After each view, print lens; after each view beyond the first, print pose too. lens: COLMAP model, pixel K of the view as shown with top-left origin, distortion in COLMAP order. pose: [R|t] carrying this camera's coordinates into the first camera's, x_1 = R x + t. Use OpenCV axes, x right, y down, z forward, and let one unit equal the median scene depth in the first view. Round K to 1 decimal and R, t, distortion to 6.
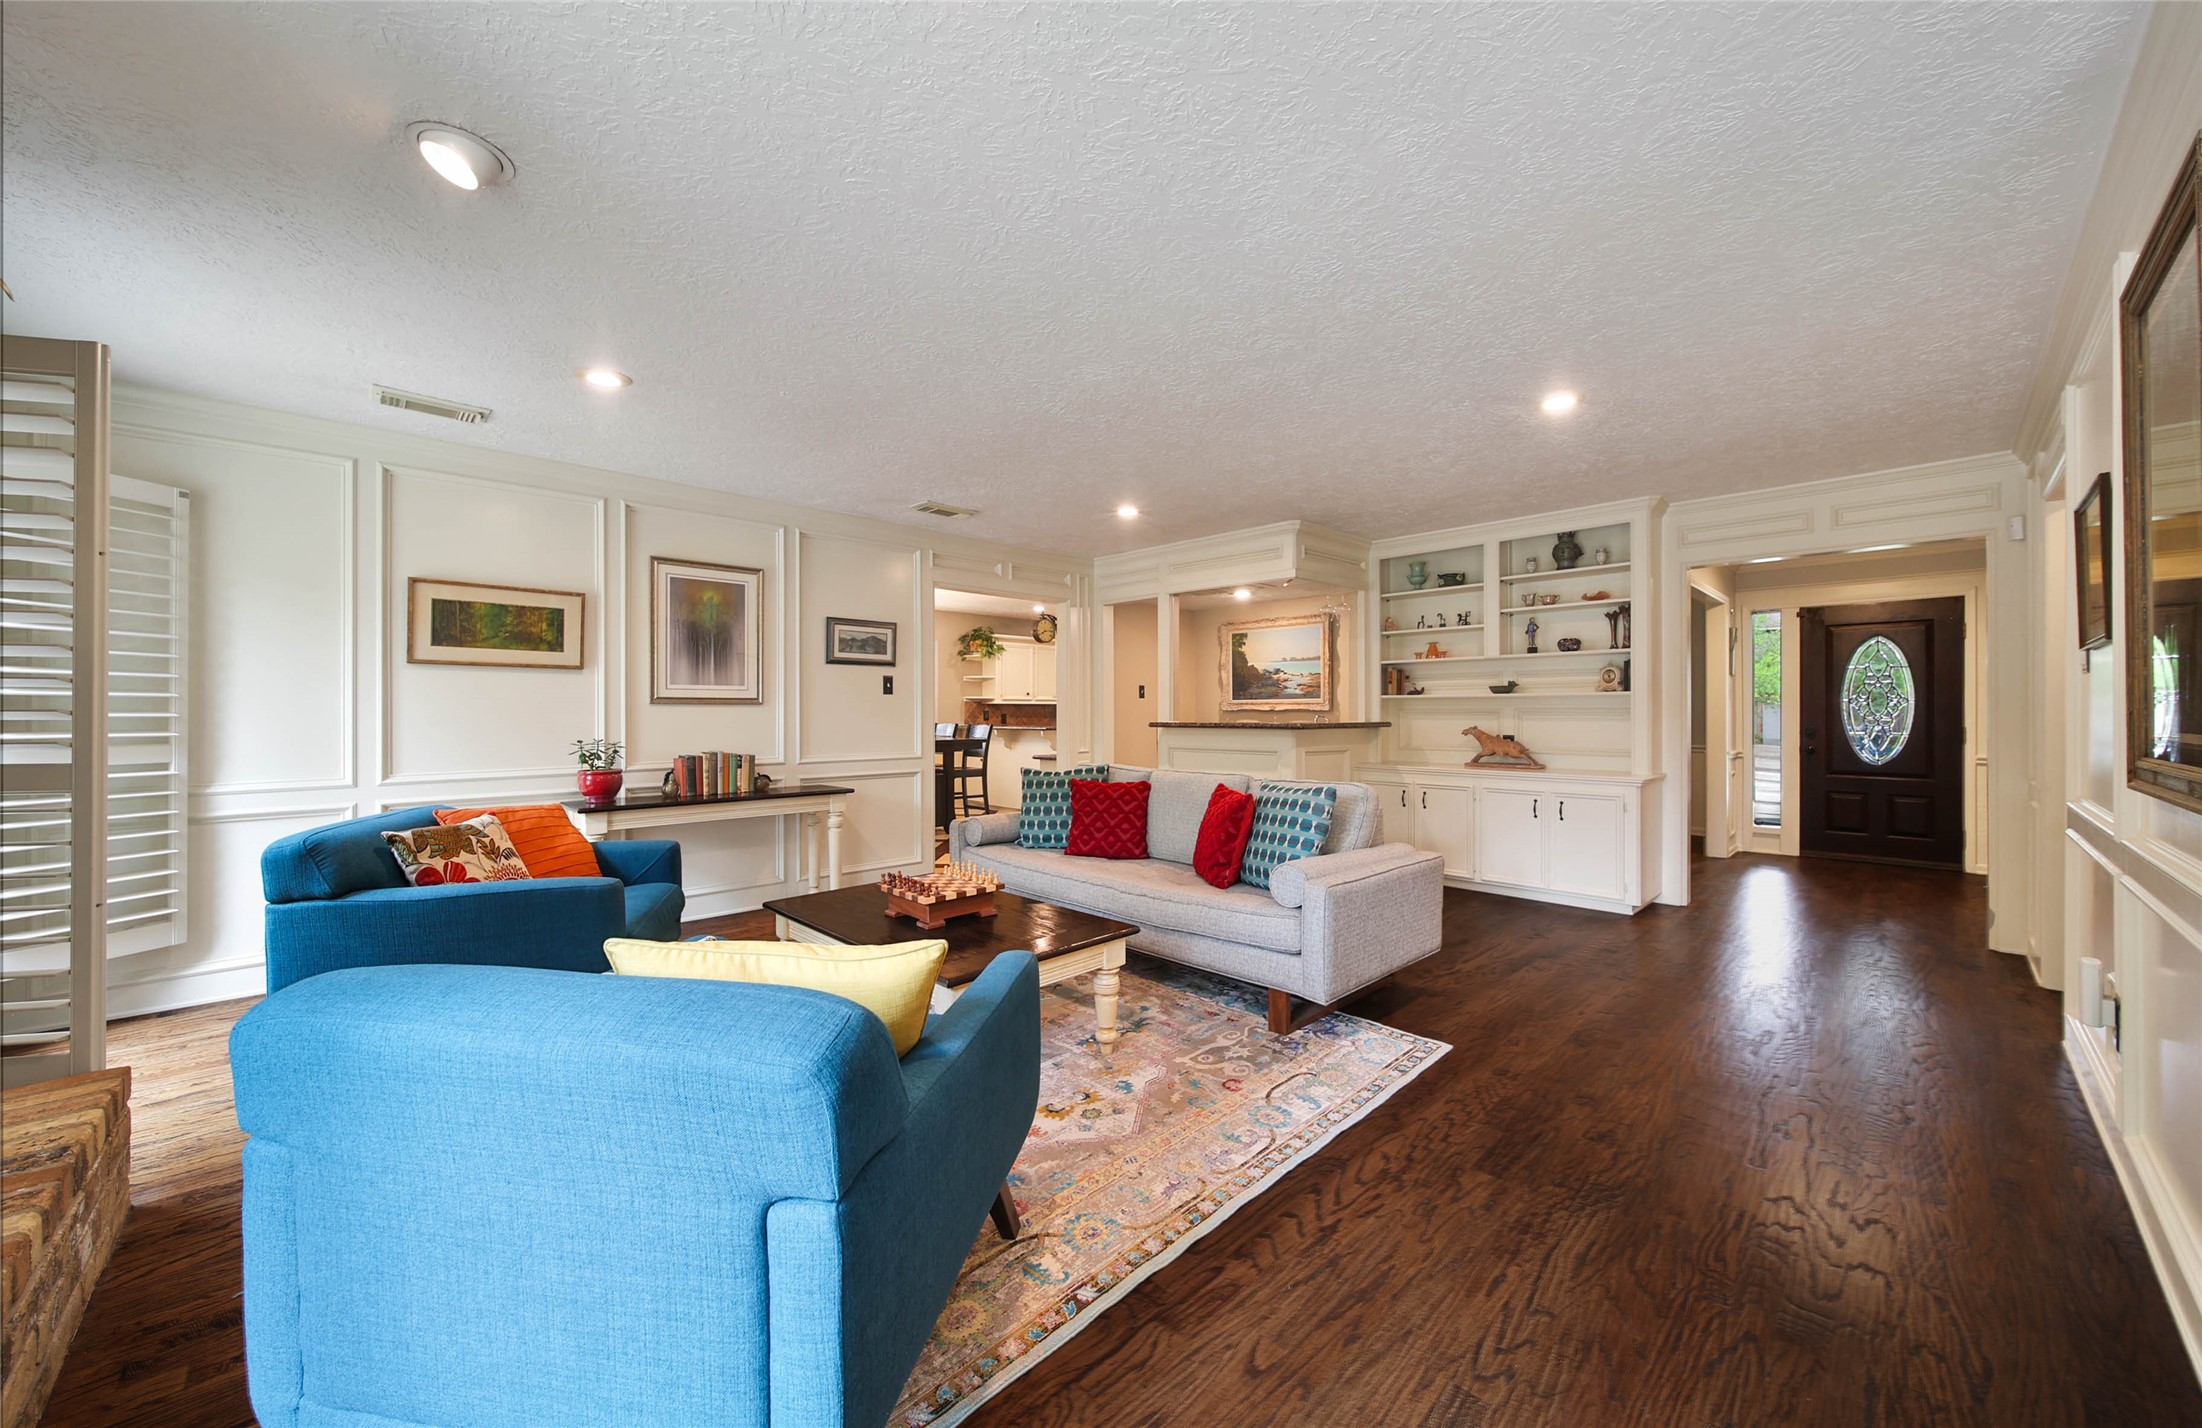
lens RADIAL K [[798.4, 0, 1112.0], [0, 798.4, 712.0], [0, 0, 1]] dist [-0.000563, 0.000049]
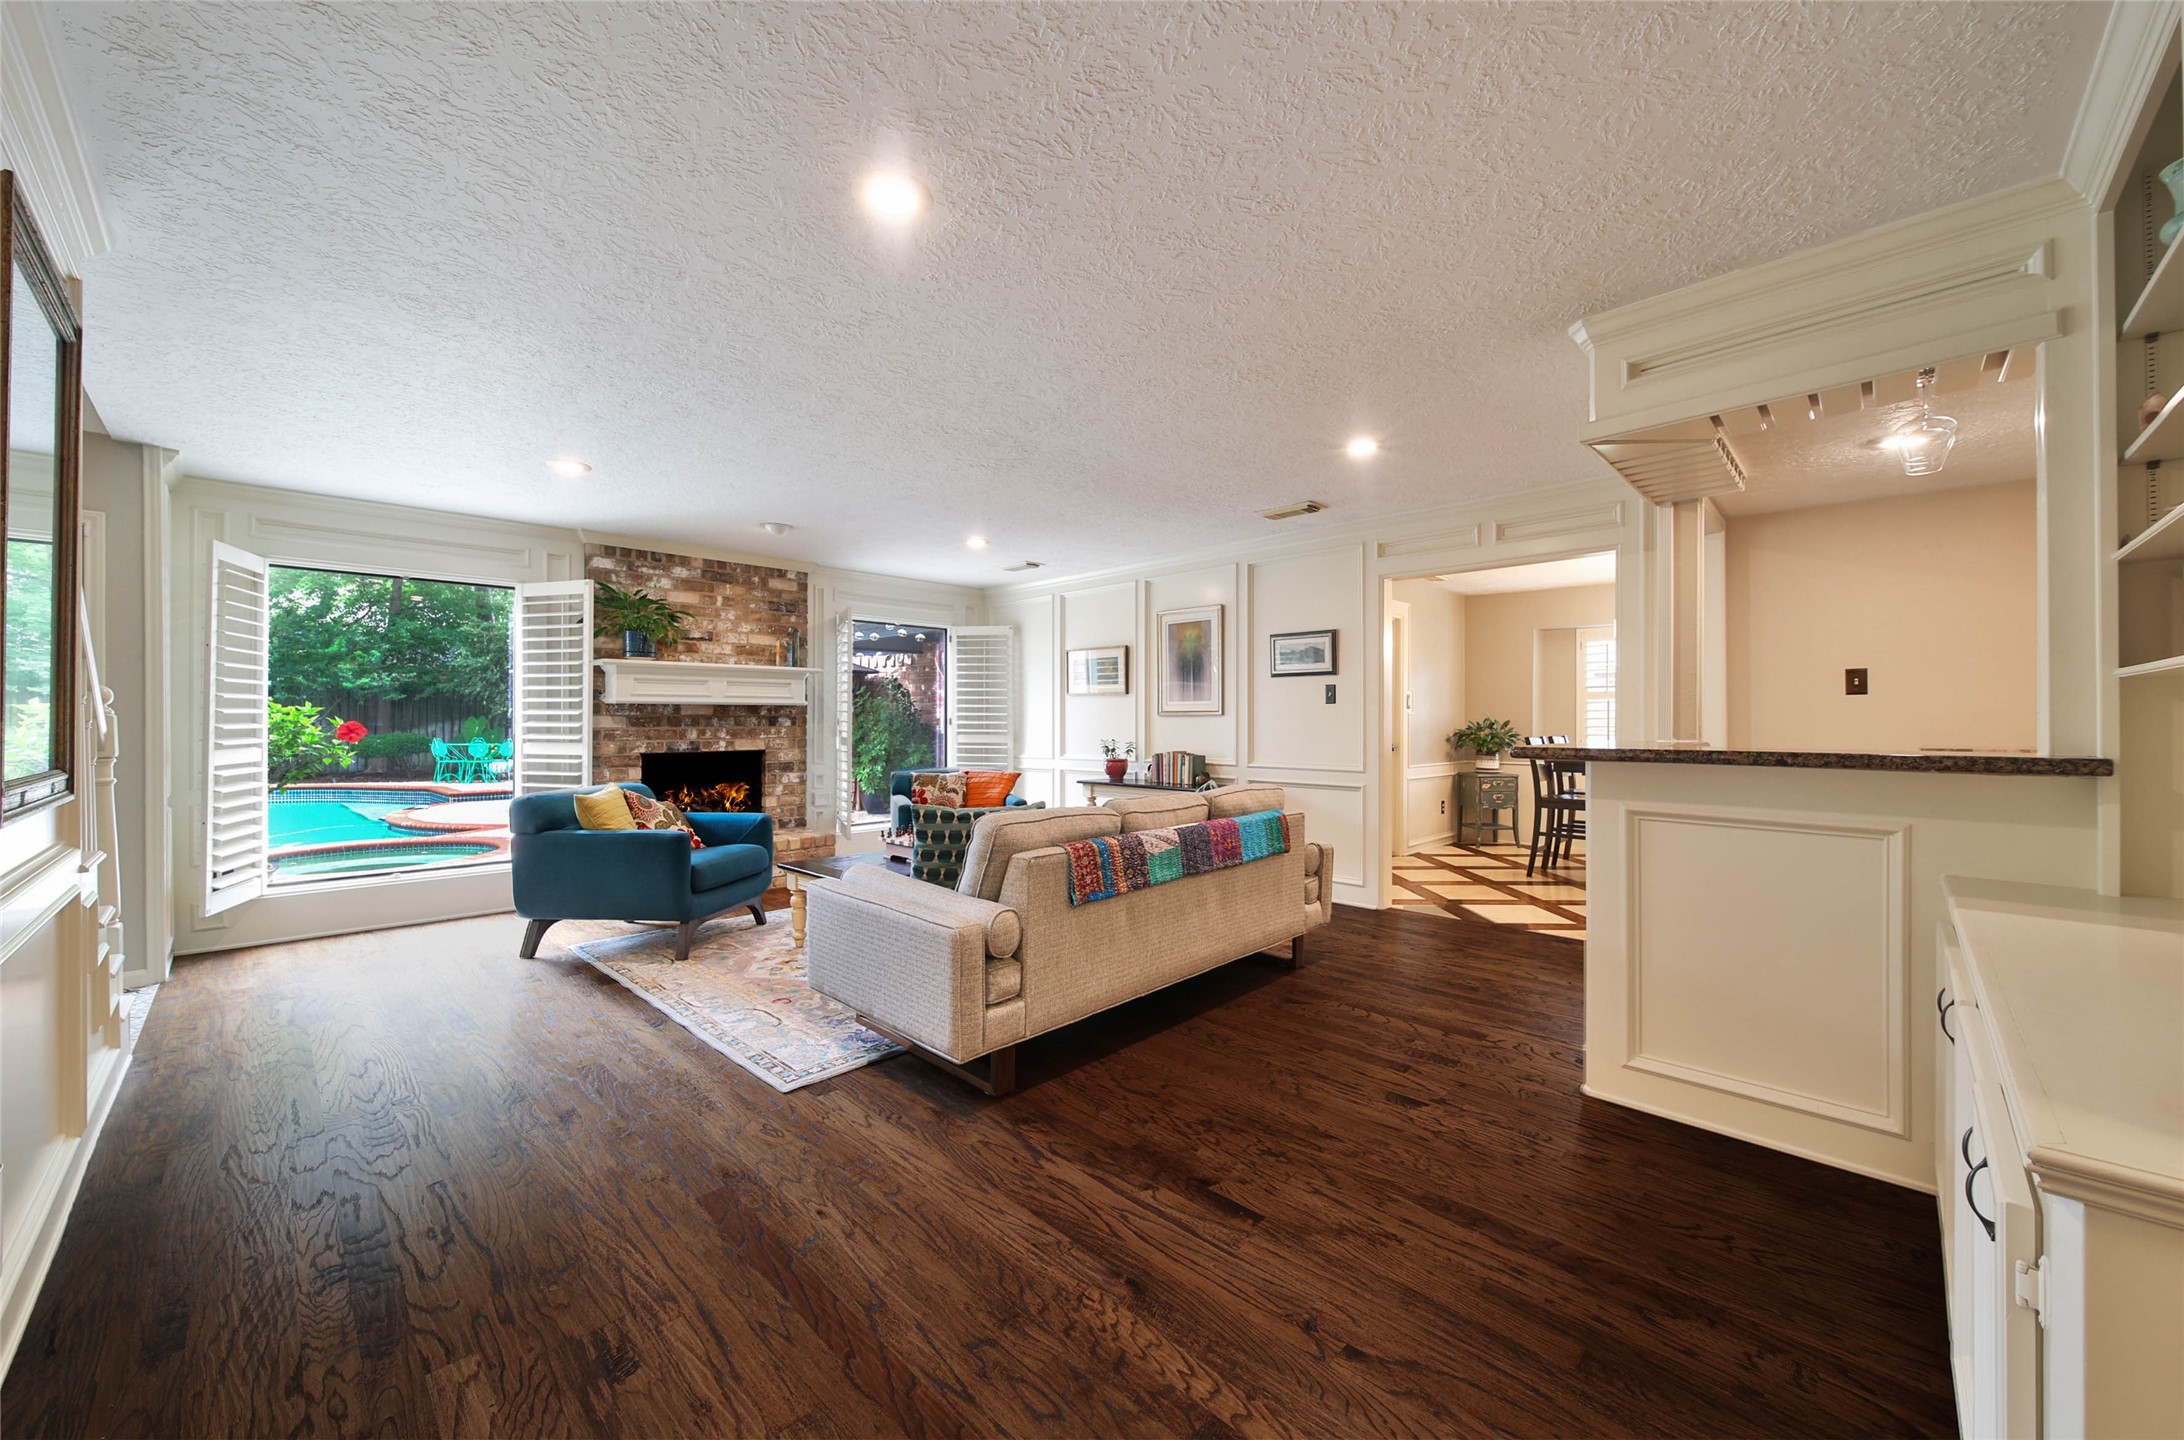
lens RADIAL K [[816.9, 0, 1086.7], [0, 816.9, 715.7], [0, 0, 1]] dist [0.008090, -0.000076]
pose [[0.011463, -0.005796, -0.999917, 0.898339], [0.000355, 0.999983, -0.005792, -0.002198], [0.999934, -0.000289, 0.011465, 0.875947]]
